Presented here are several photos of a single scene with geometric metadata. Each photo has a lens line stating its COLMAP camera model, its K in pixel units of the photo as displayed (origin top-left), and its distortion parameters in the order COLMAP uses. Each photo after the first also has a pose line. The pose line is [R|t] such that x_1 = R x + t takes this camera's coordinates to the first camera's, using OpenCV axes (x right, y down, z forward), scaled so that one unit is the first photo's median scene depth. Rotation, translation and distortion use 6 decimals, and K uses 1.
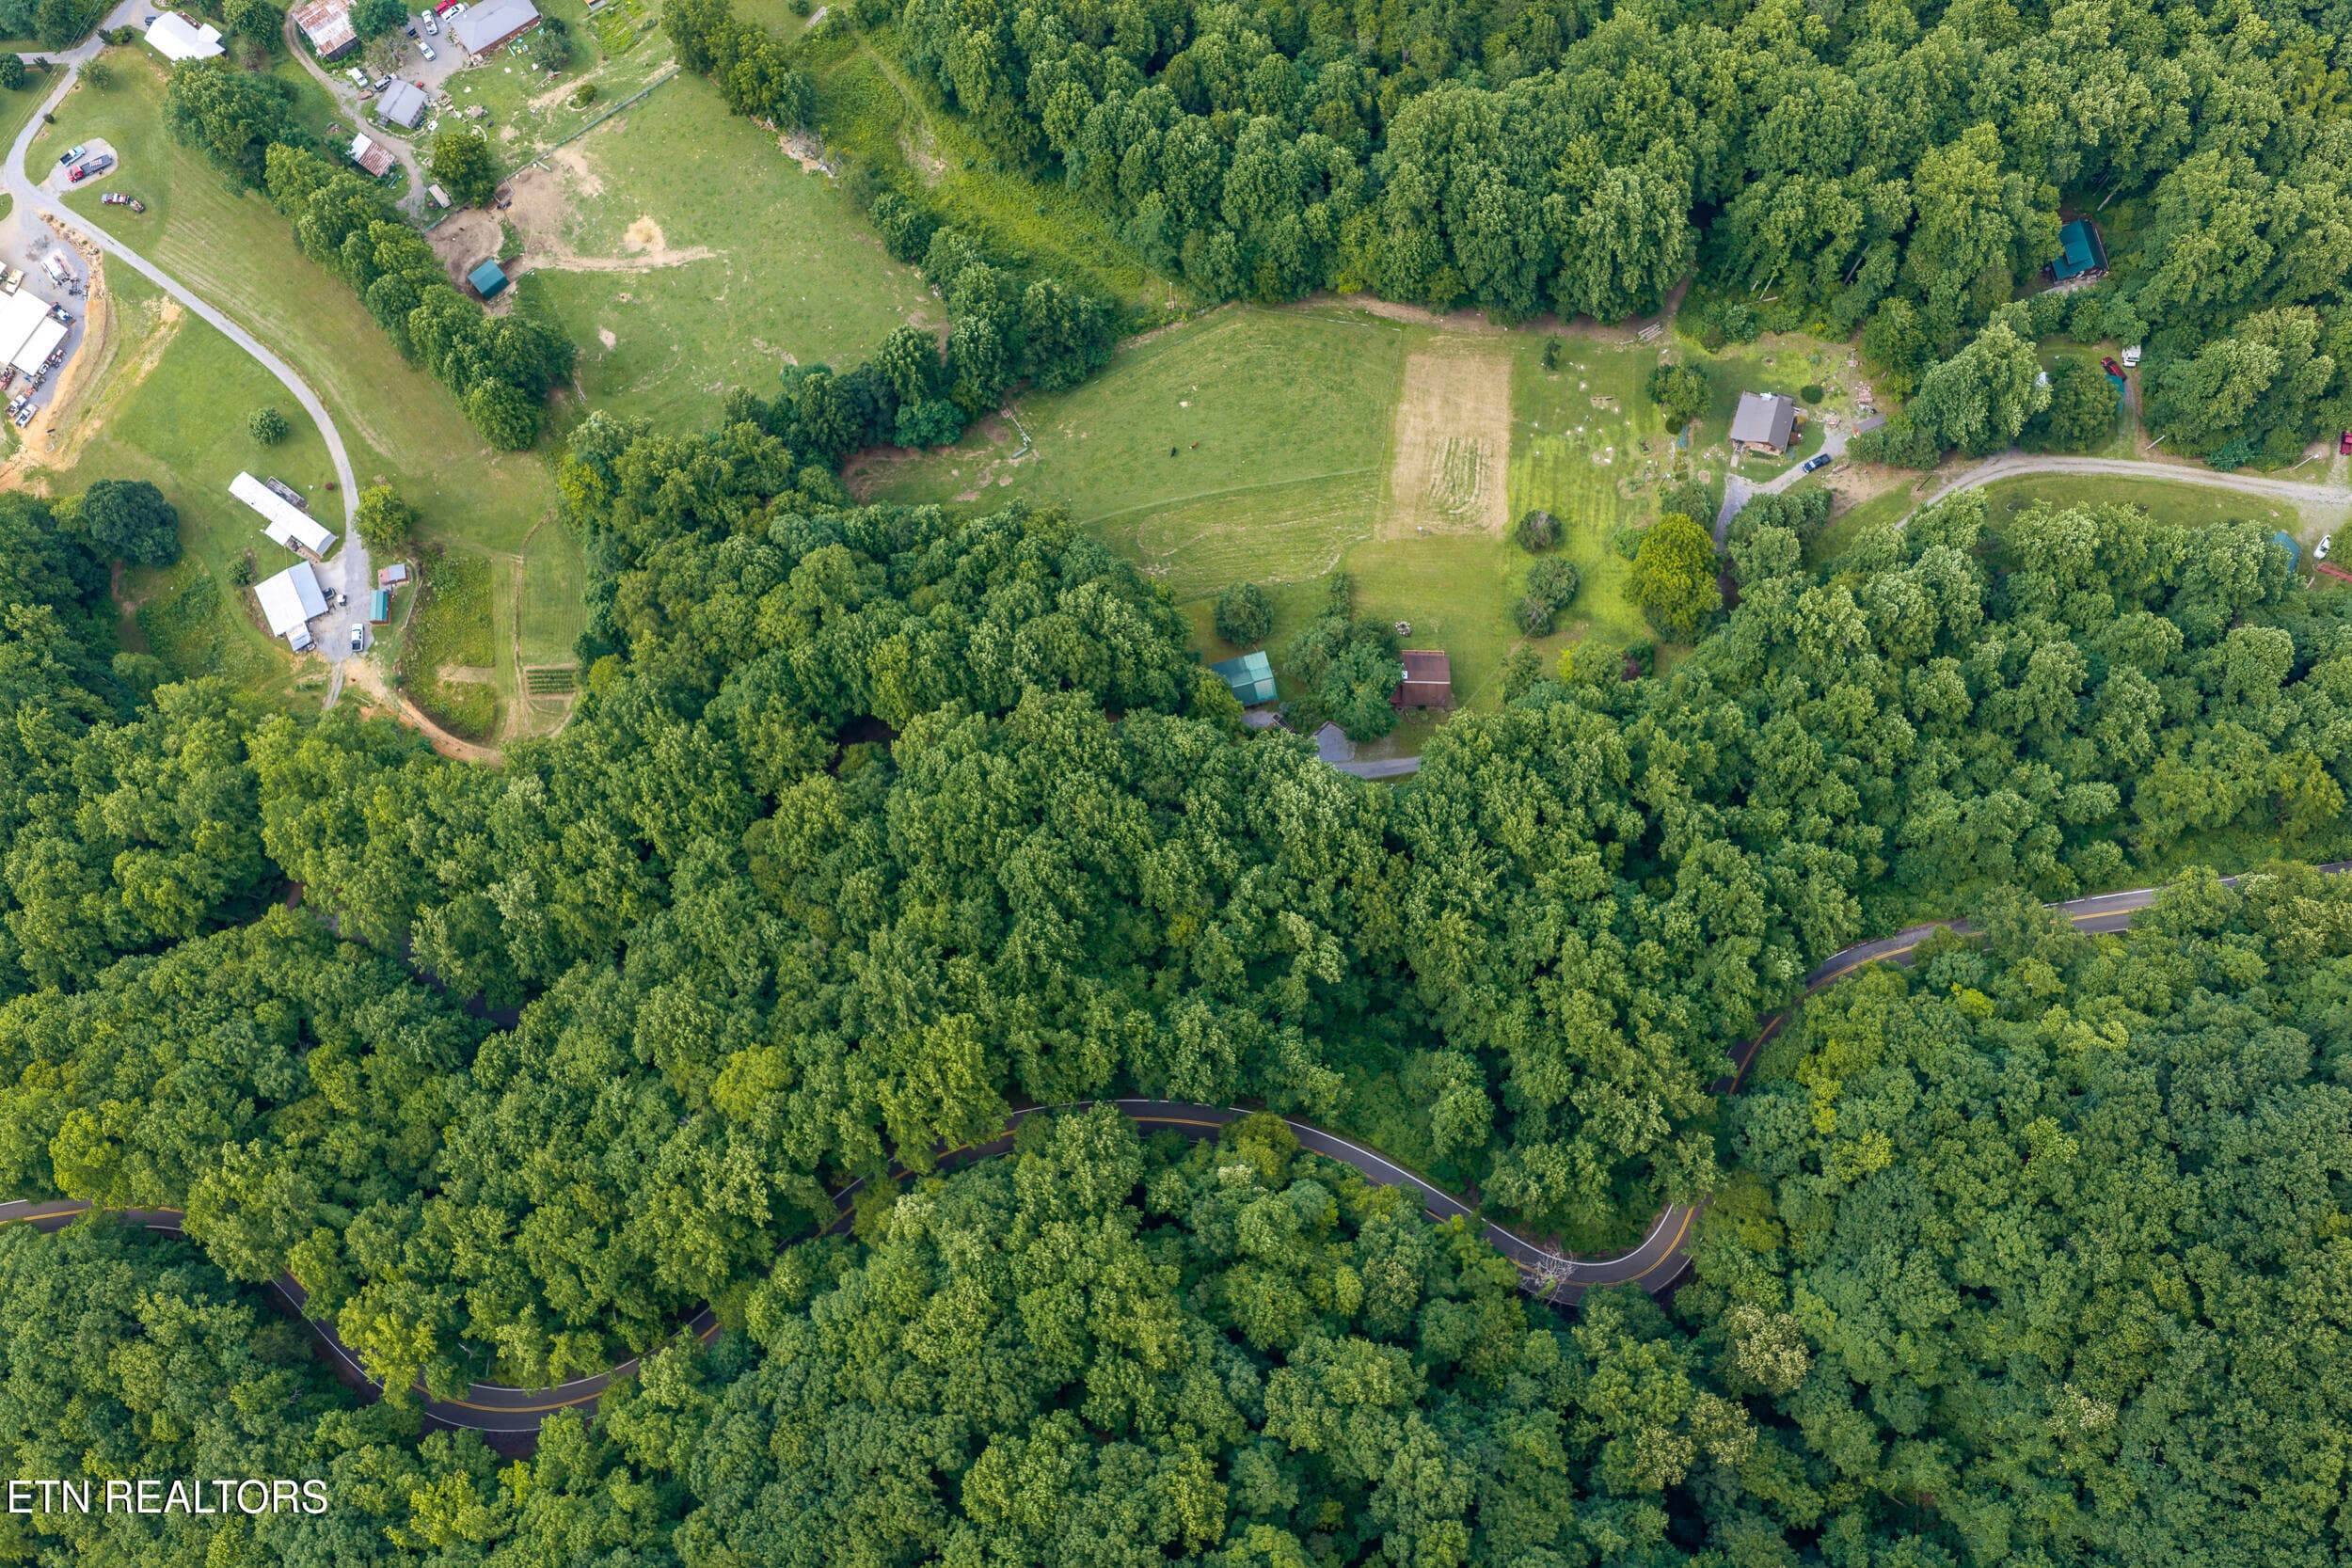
lens RADIAL K [[1953.3, 0, 1180.2], [0, 1953.3, 784.7], [0, 0, 1]] dist [0.019670, -0.034528]
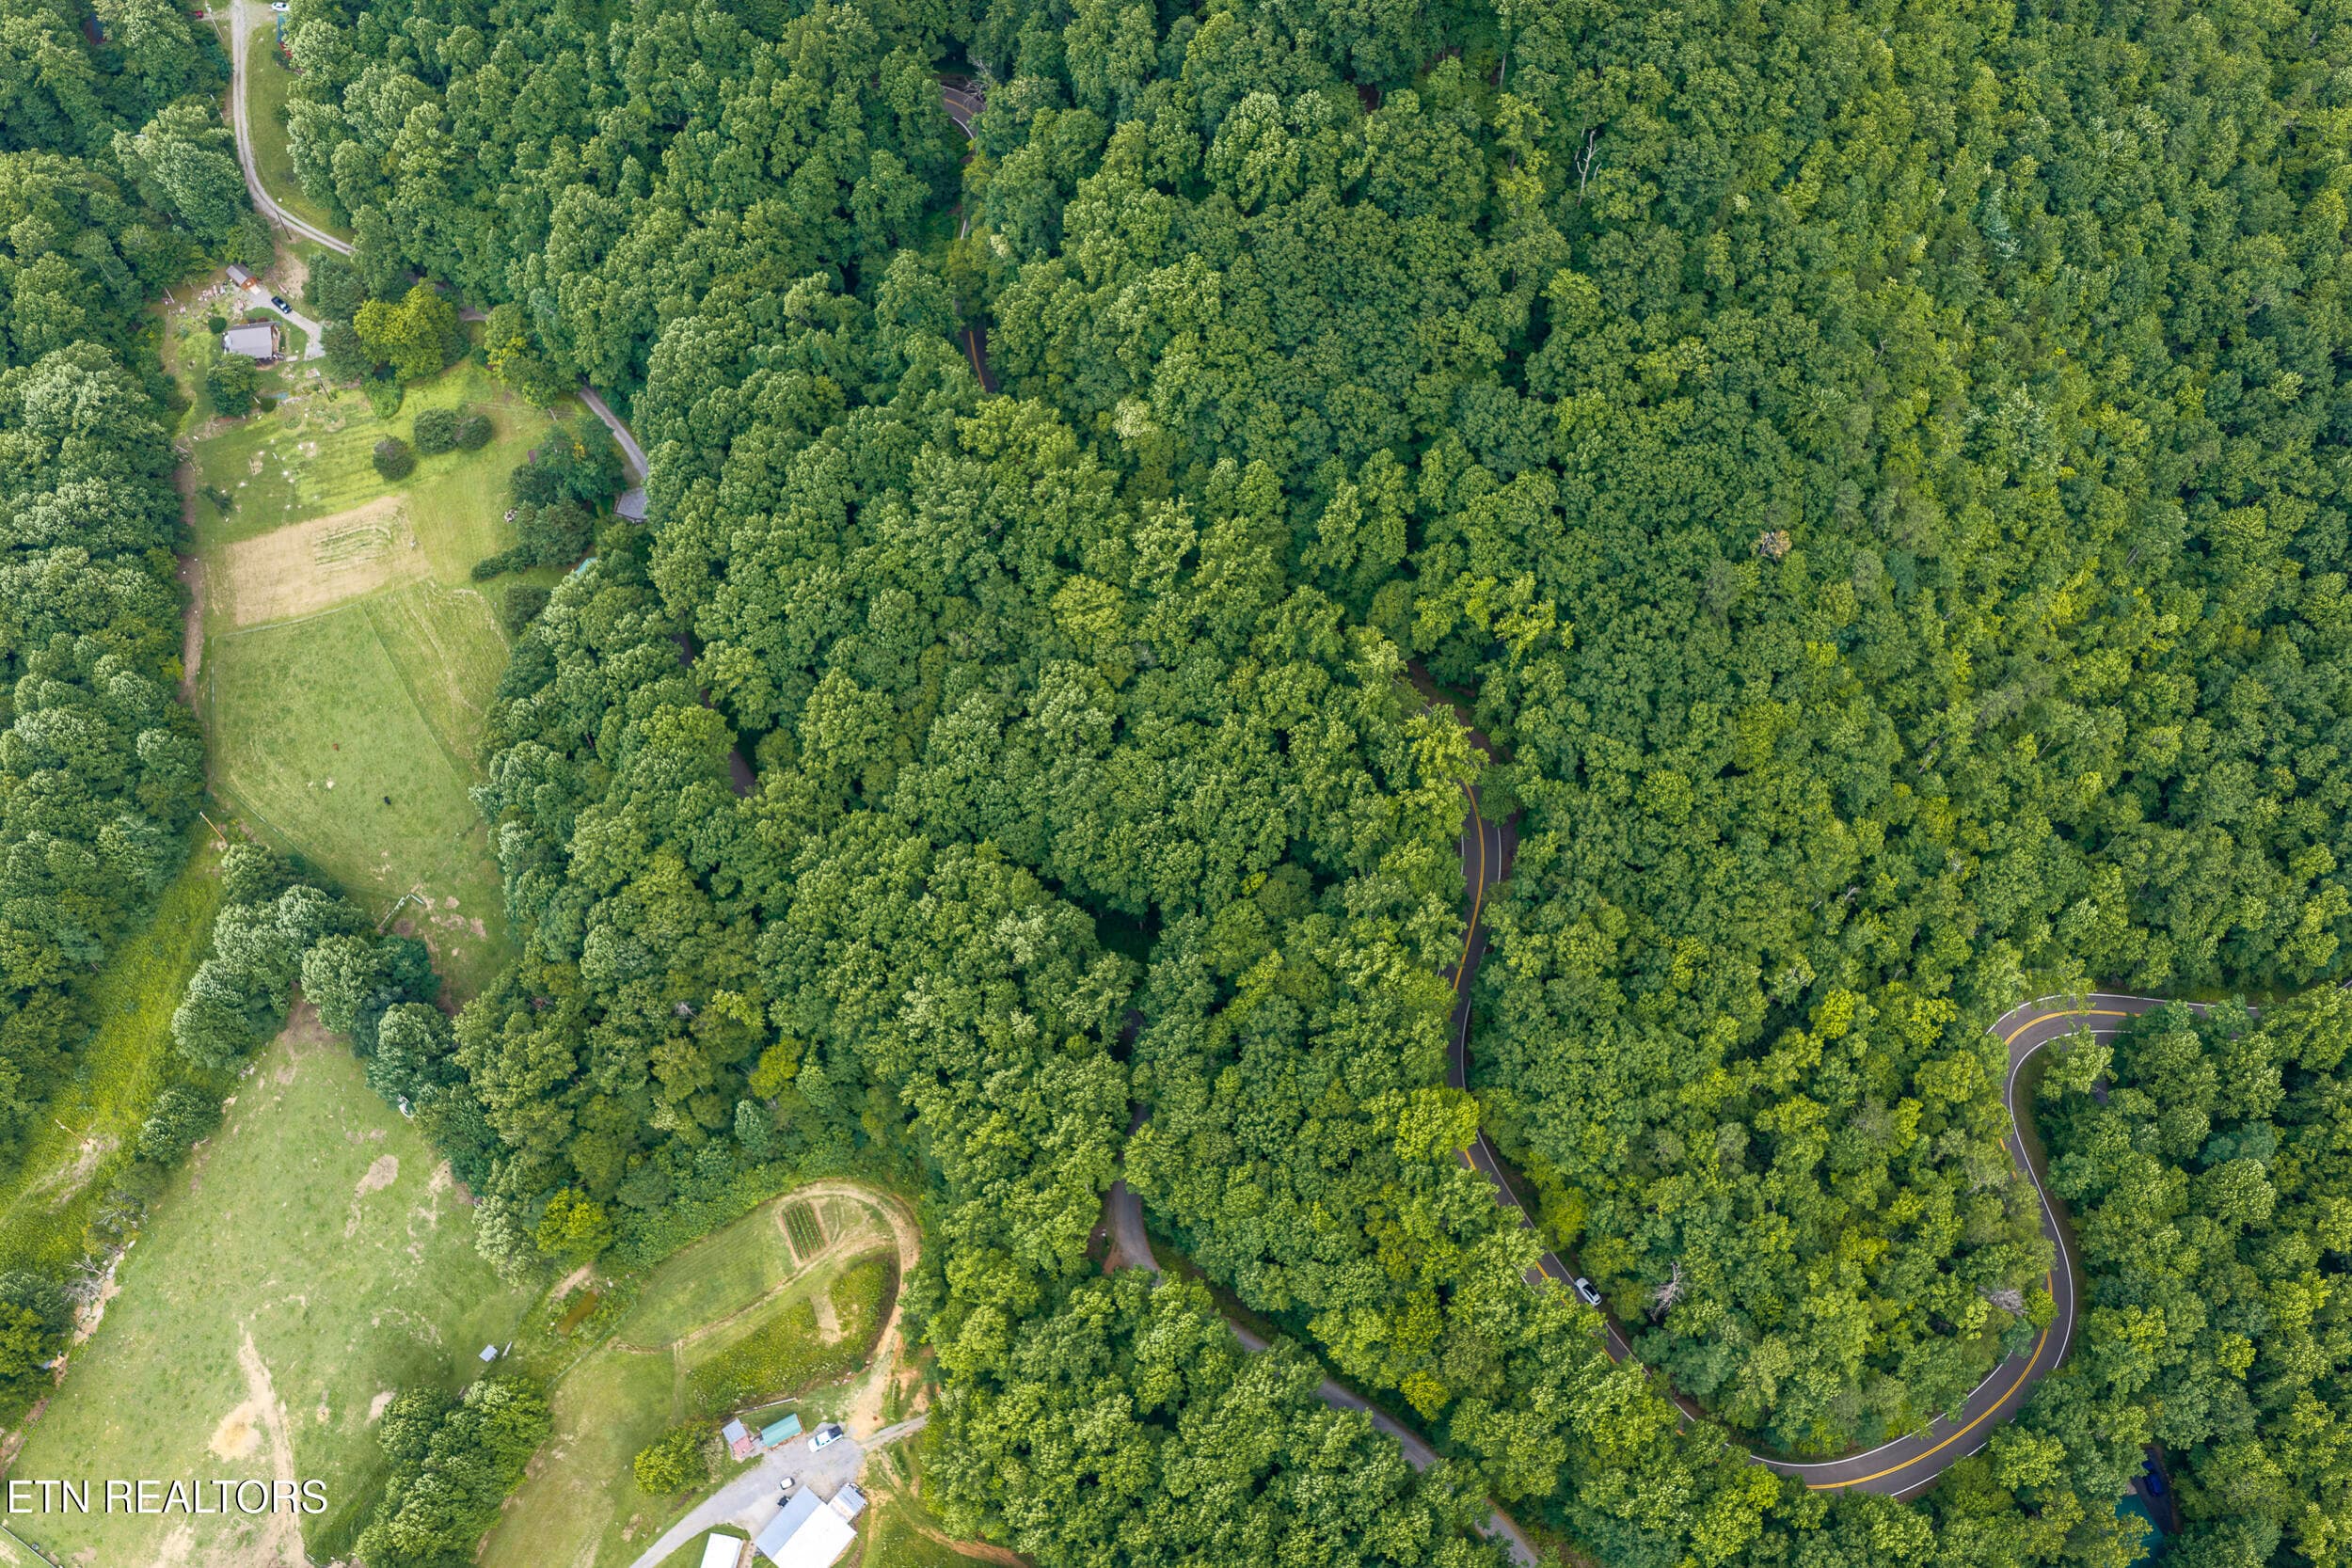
lens RADIAL K [[1953.3, 0, 1180.2], [0, 1953.3, 784.7], [0, 0, 1]] dist [0.019670, -0.034528]
pose [[-0.408643, -0.770629, 0.489021, -0.784836], [0.895953, -0.236555, 0.375911, -0.217824], [-0.174008, 0.591754, 0.787114, 0.176811]]
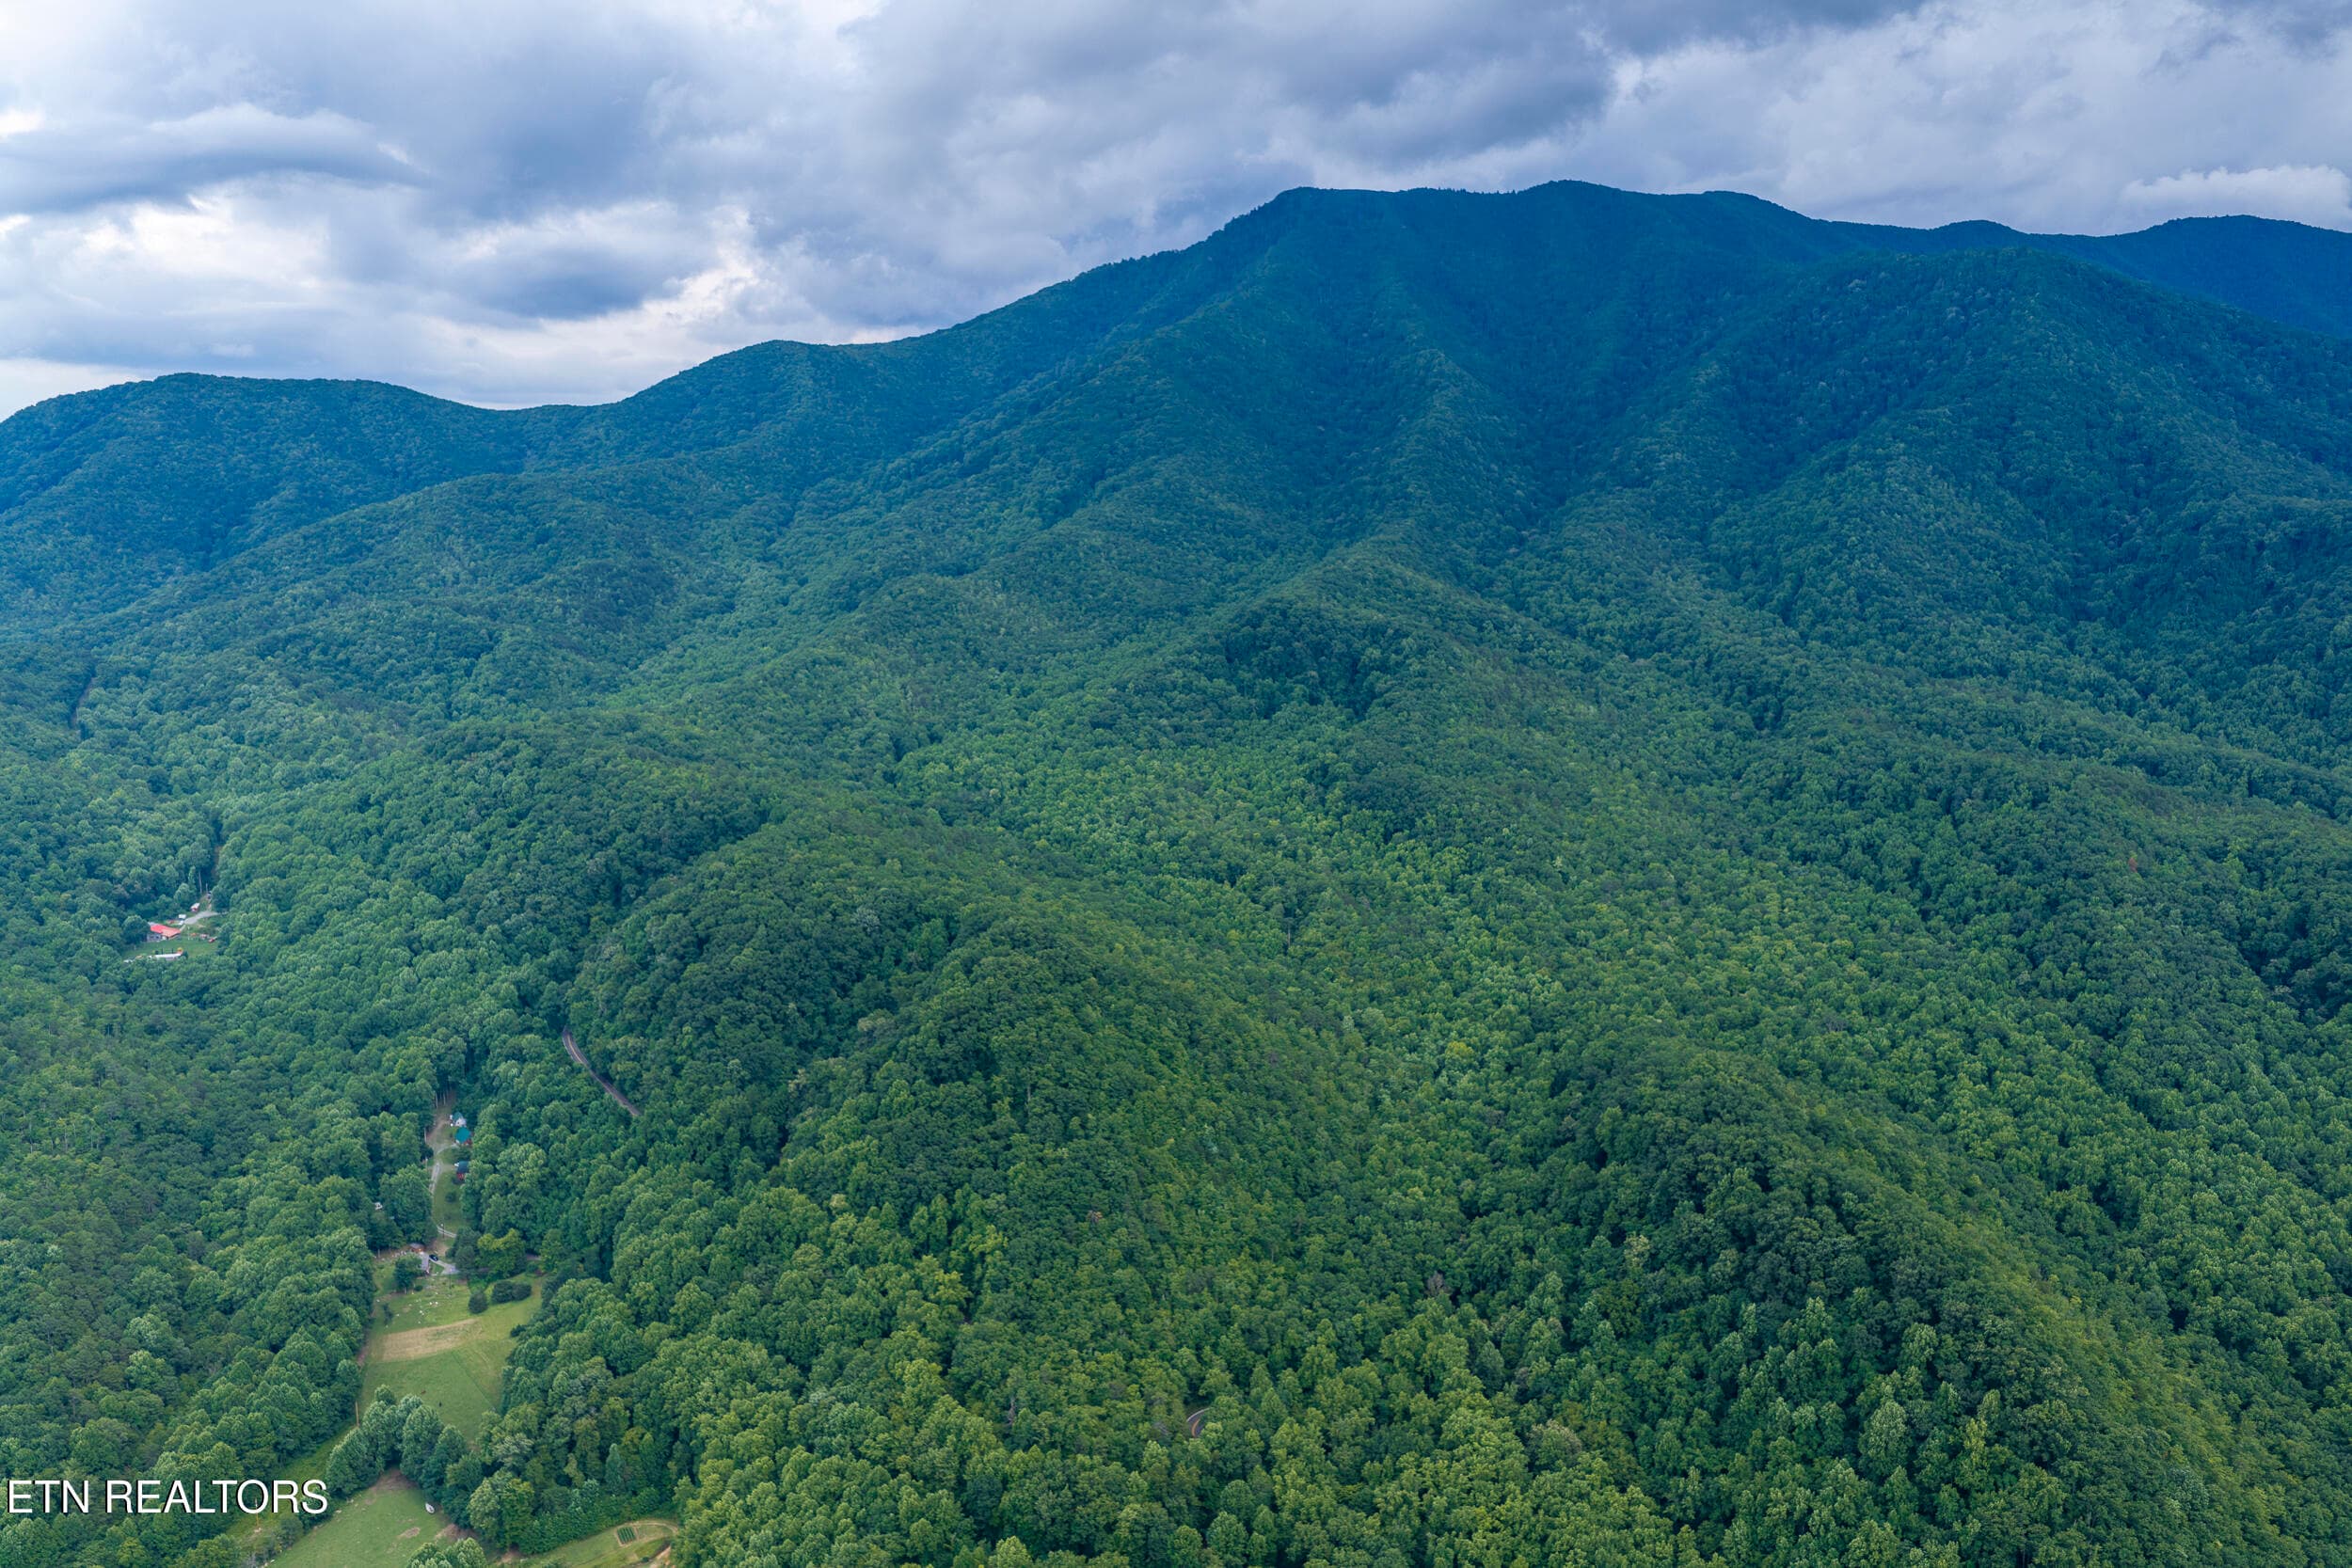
lens RADIAL K [[1944.8, 0, 1176.0], [0, 1944.8, 784.0], [0, 0, 1]] dist [0.021449, -0.044460]
pose [[-0.440340, -0.133837, 0.887800, -2.360159], [0.877602, 0.144559, 0.457075, -0.609638], [-0.189513, 0.980403, 0.053800, 0.169588]]
